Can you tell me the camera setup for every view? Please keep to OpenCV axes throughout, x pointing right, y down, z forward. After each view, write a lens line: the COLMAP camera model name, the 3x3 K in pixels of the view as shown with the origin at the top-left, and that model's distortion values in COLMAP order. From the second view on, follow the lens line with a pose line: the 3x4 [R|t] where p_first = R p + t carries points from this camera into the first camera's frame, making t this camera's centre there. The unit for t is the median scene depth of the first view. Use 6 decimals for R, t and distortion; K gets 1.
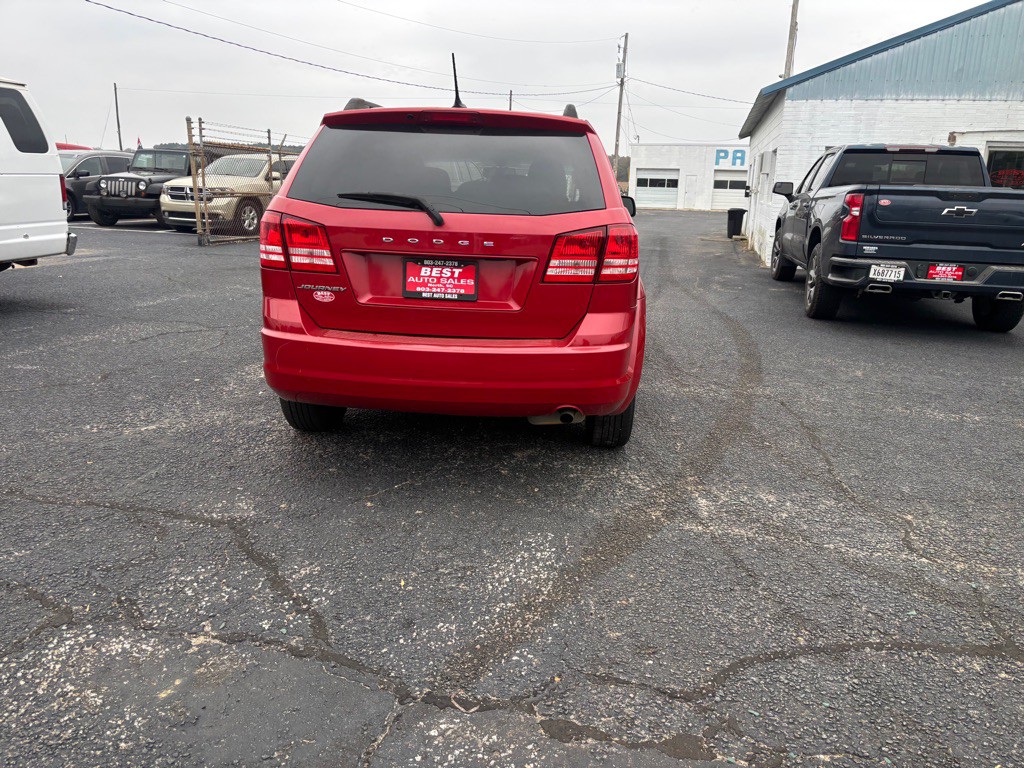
lens RADIAL K [[788.3, 0, 489.3], [0, 788.3, 399.9], [0, 0, 1]] dist [0.077048, -0.143958]
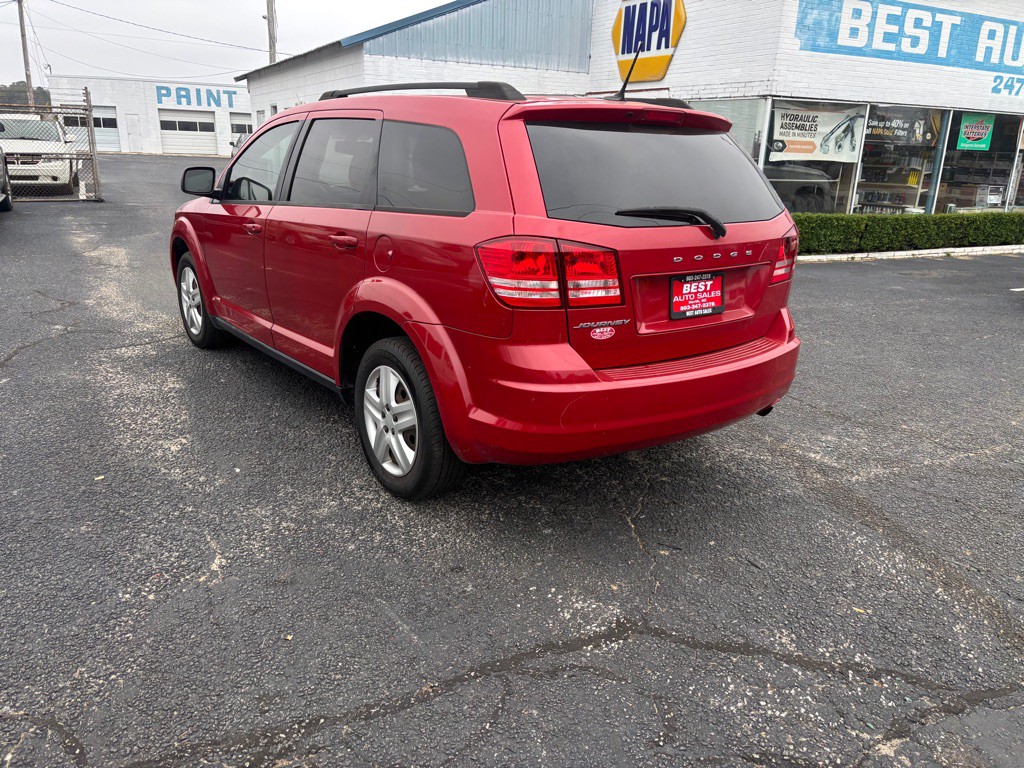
lens RADIAL K [[814.4, 0, 512.0], [0, 814.4, 384.0], [0, 0, 1]] dist [0.079142, -0.081373]
pose [[0.740515, -0.201414, 0.641148, -0.860638], [0.171783, 0.979068, 0.109164, -0.192011], [-0.649714, 0.029301, 0.759614, 0.412531]]
